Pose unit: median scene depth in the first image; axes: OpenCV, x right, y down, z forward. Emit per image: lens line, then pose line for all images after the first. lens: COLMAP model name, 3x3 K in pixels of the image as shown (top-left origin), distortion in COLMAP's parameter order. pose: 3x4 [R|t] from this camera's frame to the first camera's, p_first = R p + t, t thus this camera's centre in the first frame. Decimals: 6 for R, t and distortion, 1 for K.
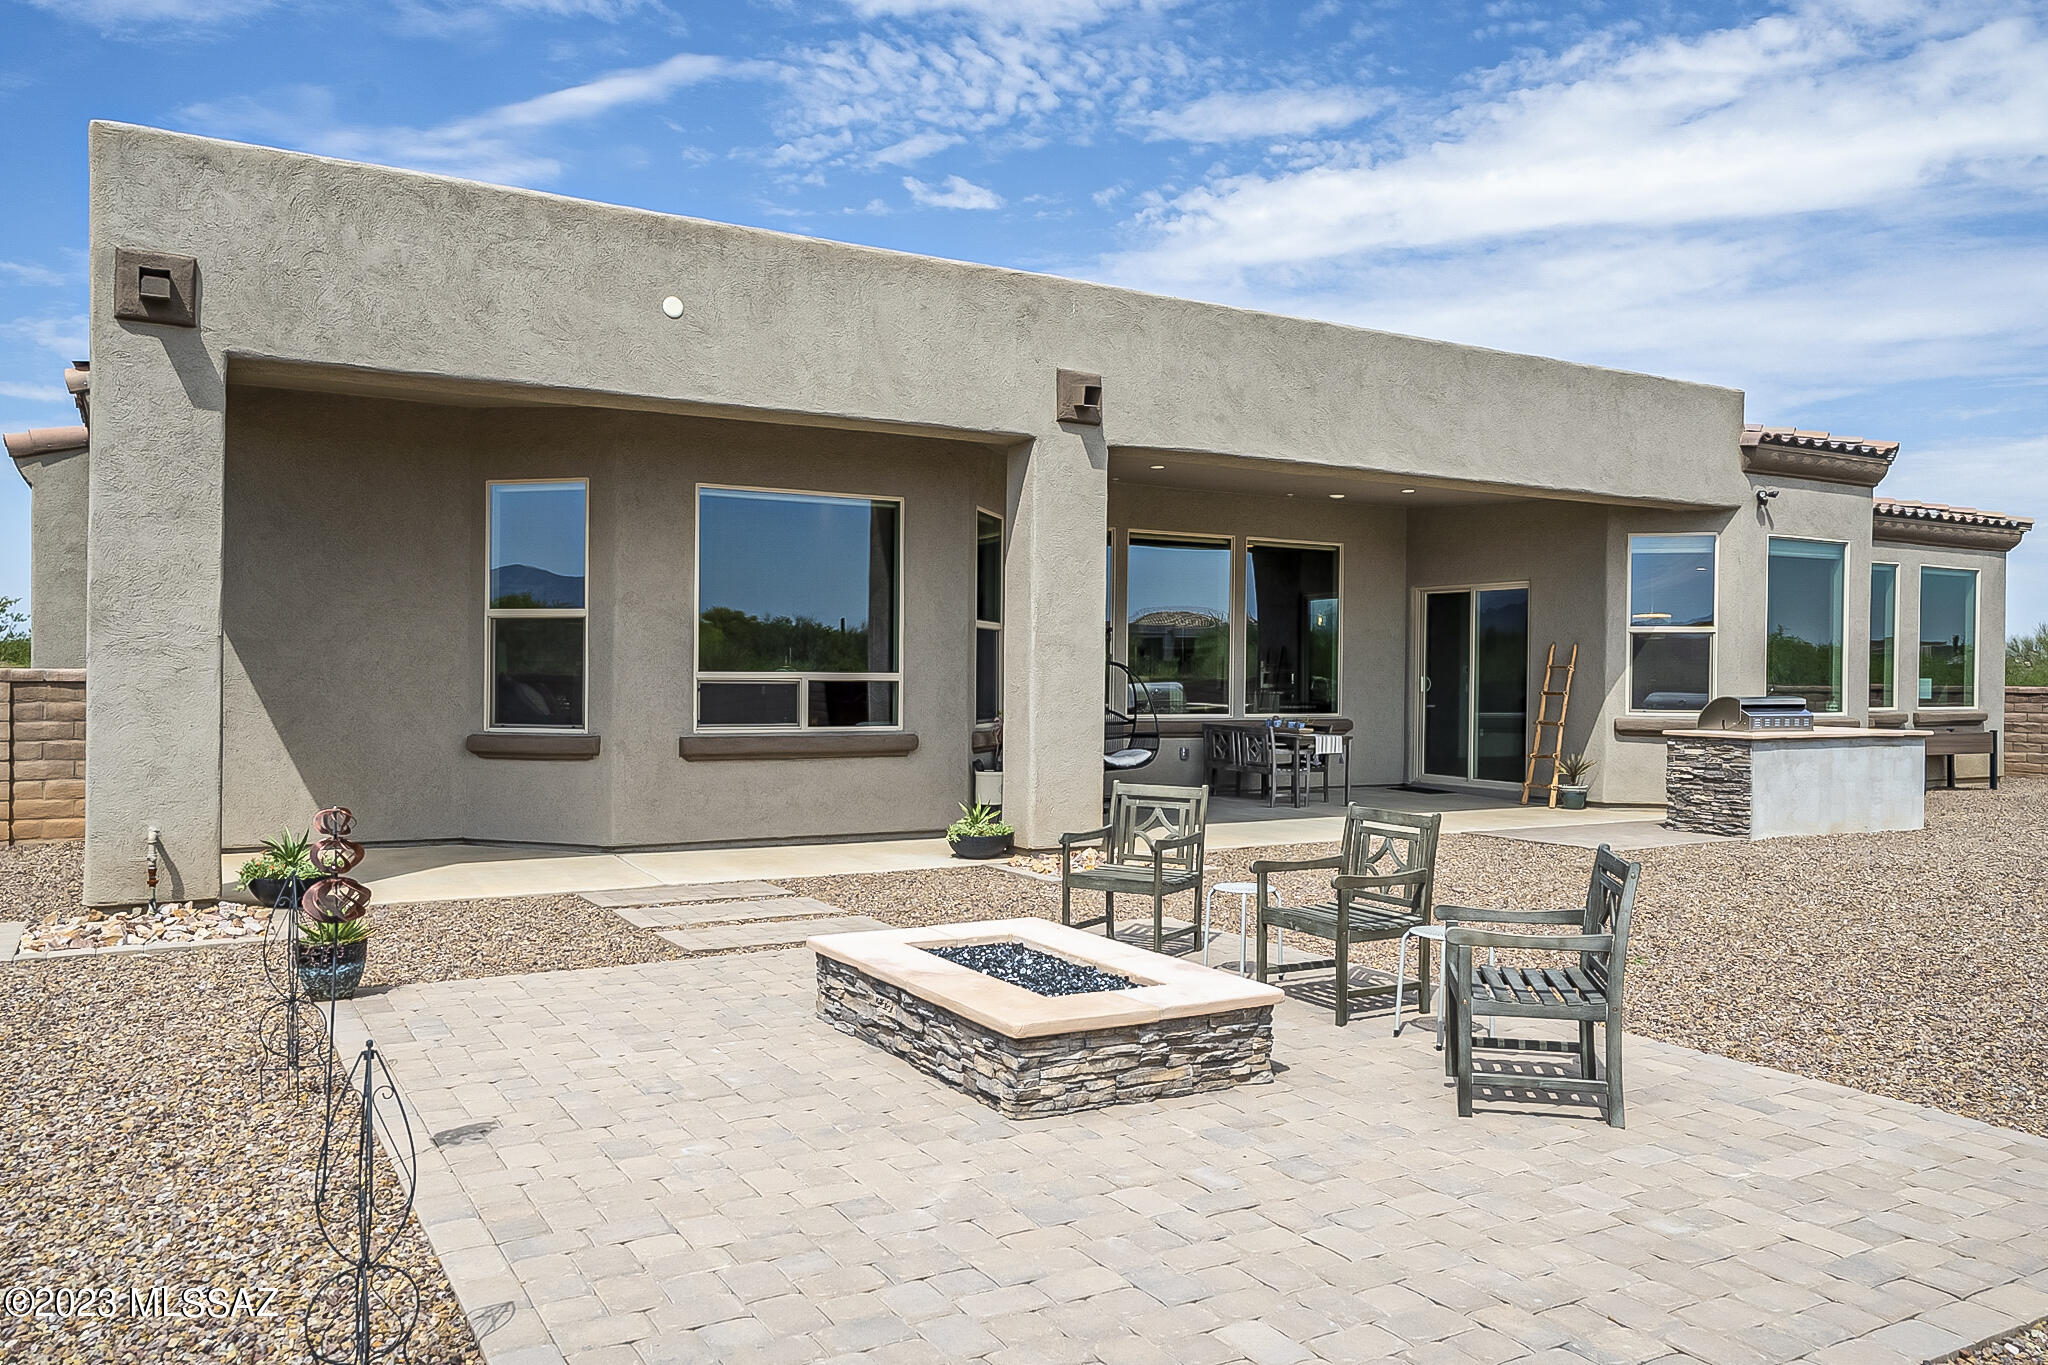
lens RADIAL K [[1455.8, 0, 1019.2], [0, 1455.8, 683.3], [0, 0, 1]] dist [0.002794, 0.001880]
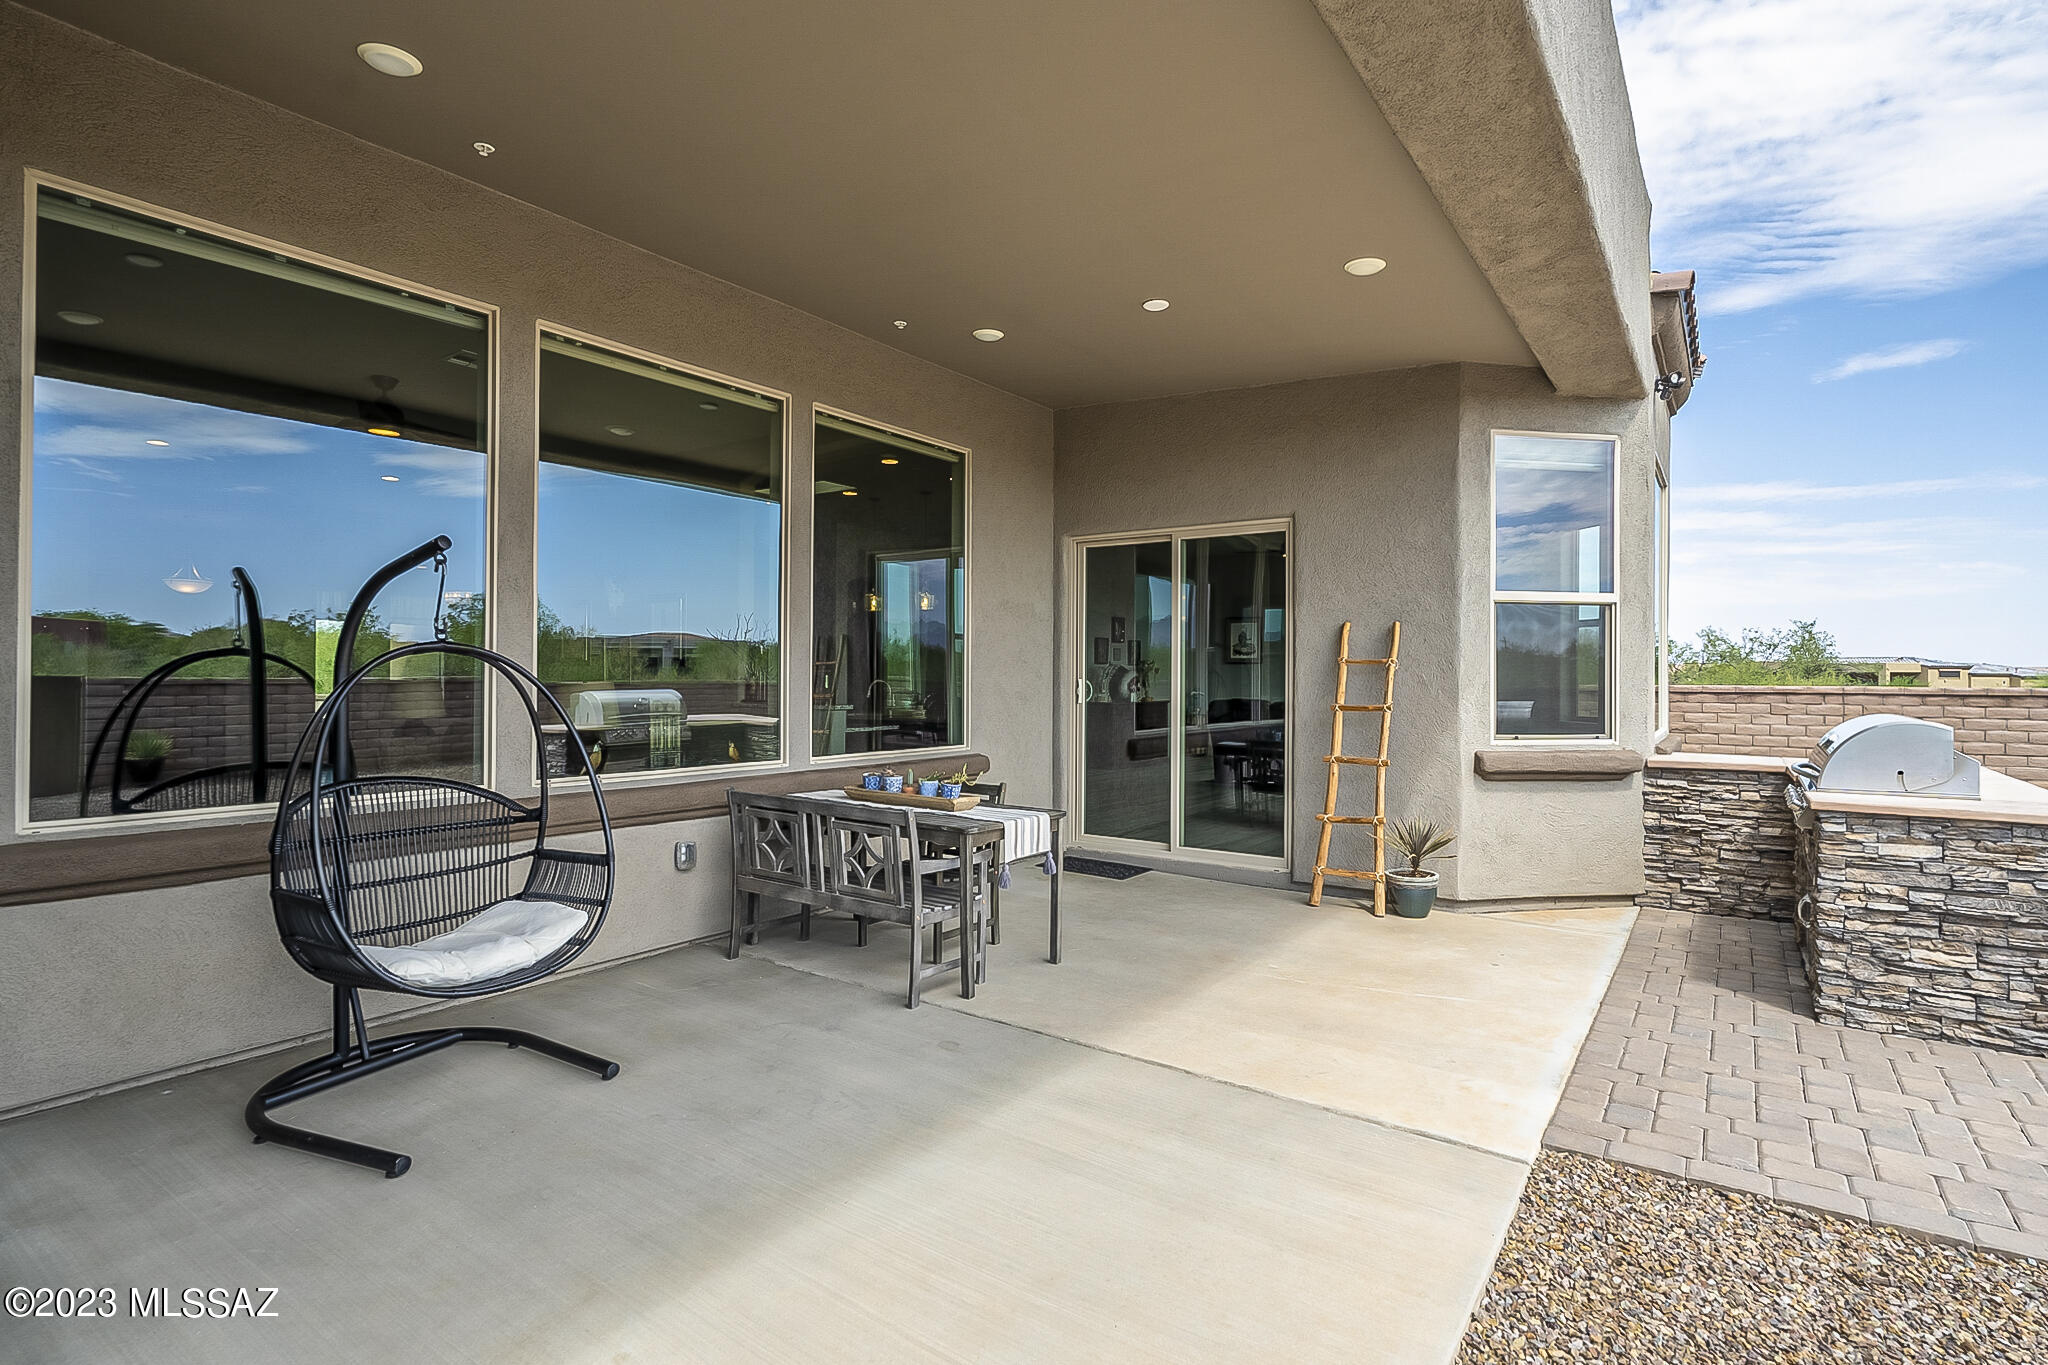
lens RADIAL K [[1056.5, 0, 1026.2], [0, 1056.5, 676.5], [0, 0, 1]] dist [-0.003006, 0.000566]
pose [[0.909151, -0.008632, 0.416378, 0.069097], [0.010823, 0.999937, -0.002900, -0.005303], [-0.416326, 0.007143, 0.909187, 0.618230]]
